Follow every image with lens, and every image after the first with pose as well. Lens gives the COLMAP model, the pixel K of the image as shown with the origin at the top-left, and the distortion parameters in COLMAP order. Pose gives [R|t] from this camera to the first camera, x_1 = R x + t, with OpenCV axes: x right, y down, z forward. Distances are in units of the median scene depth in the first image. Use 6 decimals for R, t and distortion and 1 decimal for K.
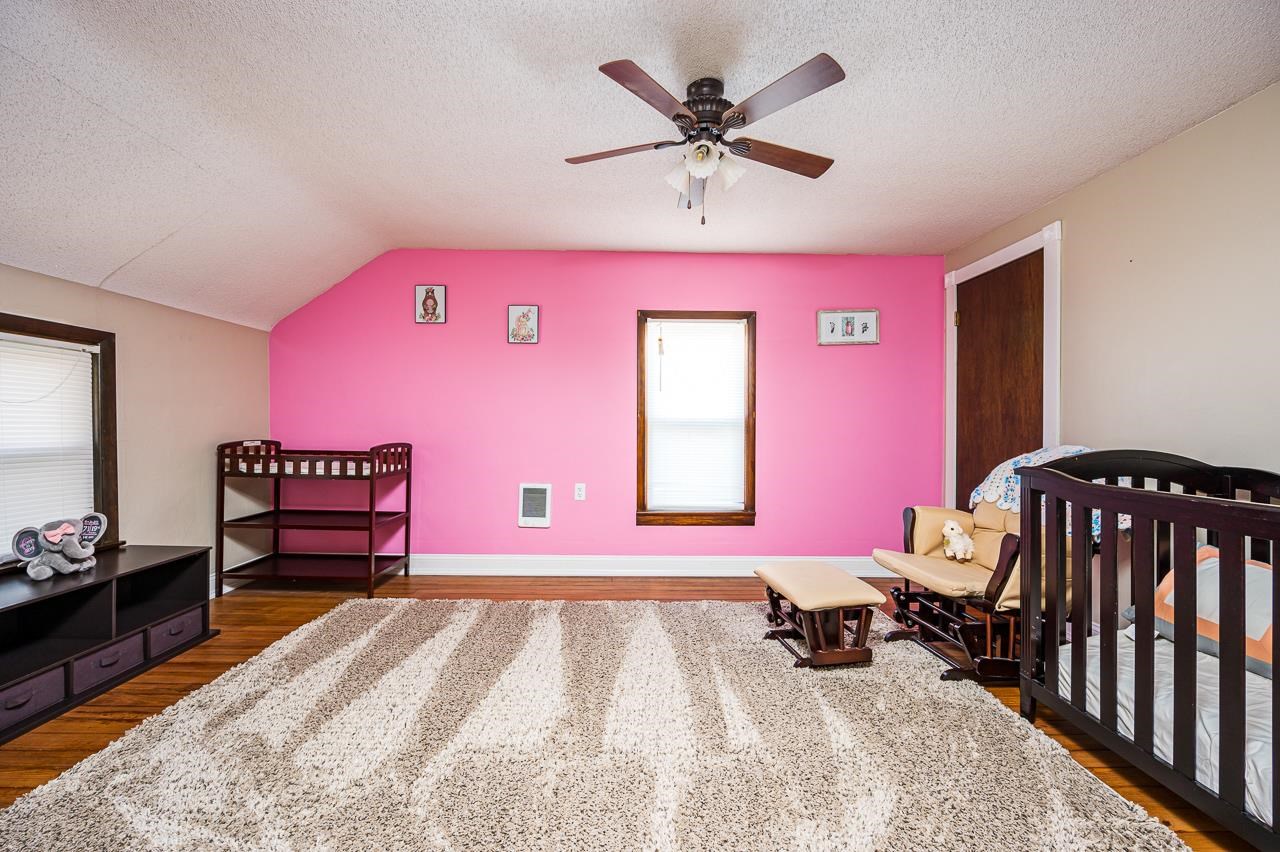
lens RADIAL K [[512.1, 0, 641.3], [0, 512.1, 422.7], [0, 0, 1]] dist [0.000229, 0.000350]
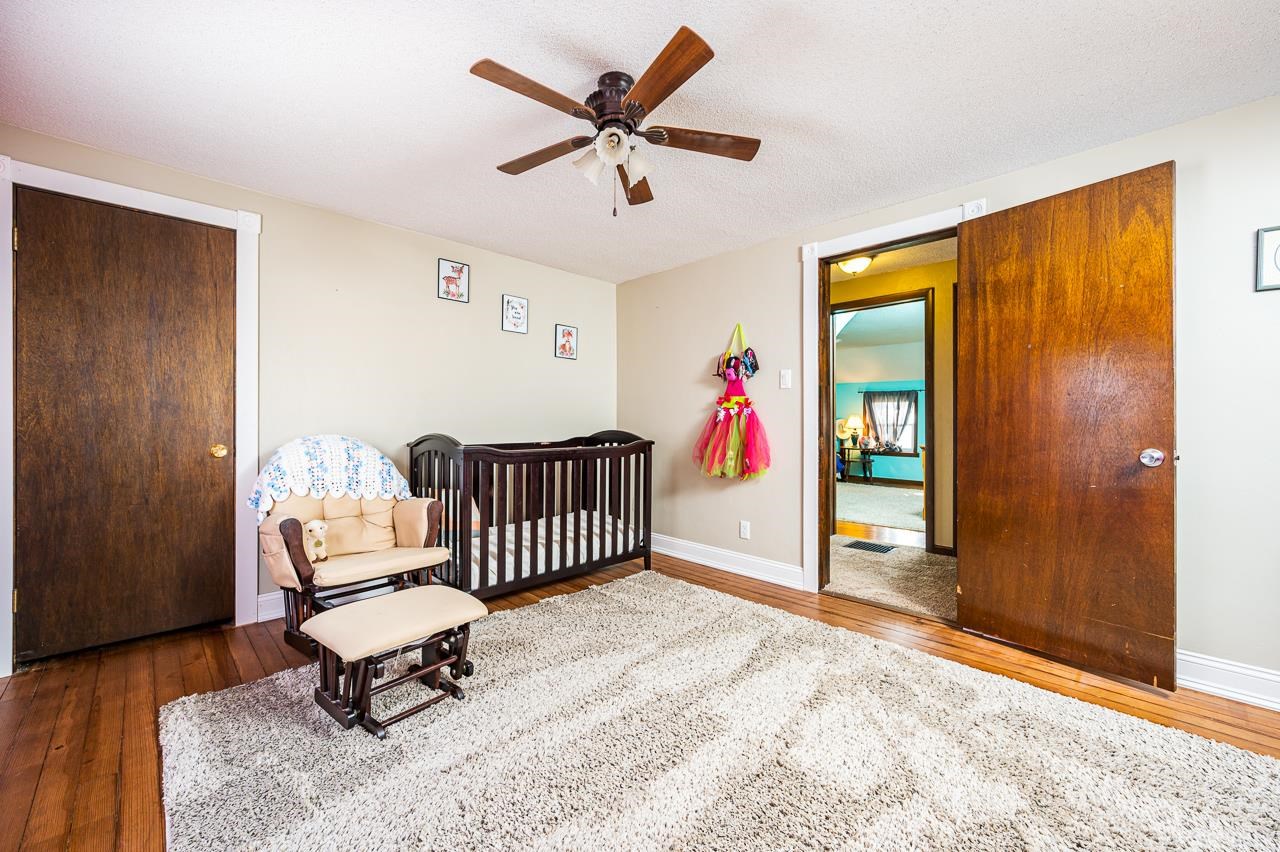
lens RADIAL K [[512.1, 0, 641.3], [0, 512.1, 422.7], [0, 0, 1]] dist [0.000229, 0.000350]
pose [[-0.674621, -0.014975, 0.738012, -0.607207], [-0.011490, 0.999886, 0.009786, -0.002387], [-0.738075, -0.001878, -0.674717, 1.543725]]
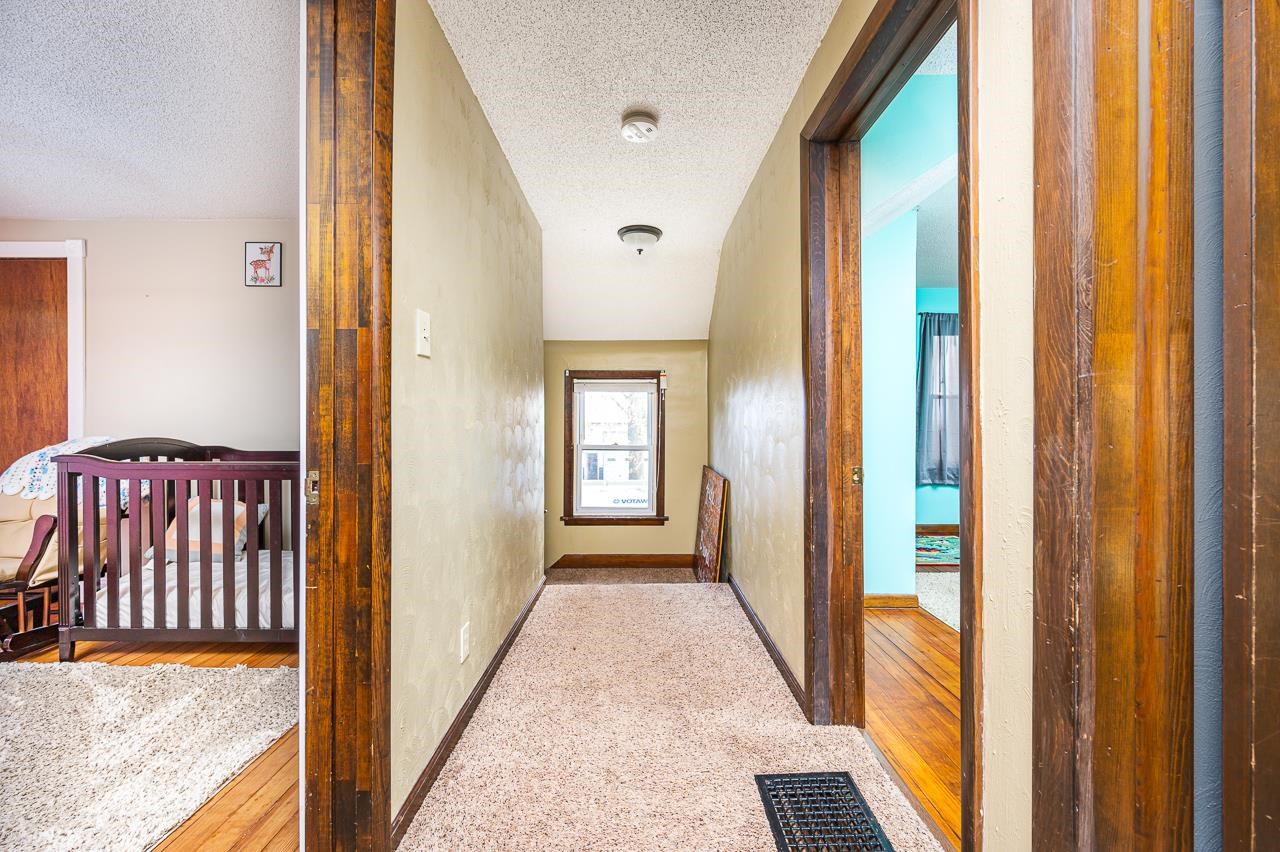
lens RADIAL K [[508.8, 0, 640.0], [0, 508.8, 426.0], [0, 0, 1]] dist [-0.039601, 0.012575]
pose [[0.025384, -0.019826, 0.999481, -0.348487], [-0.006061, 0.999782, 0.019986, -0.013226], [-0.999659, -0.006565, 0.025259, -0.362341]]
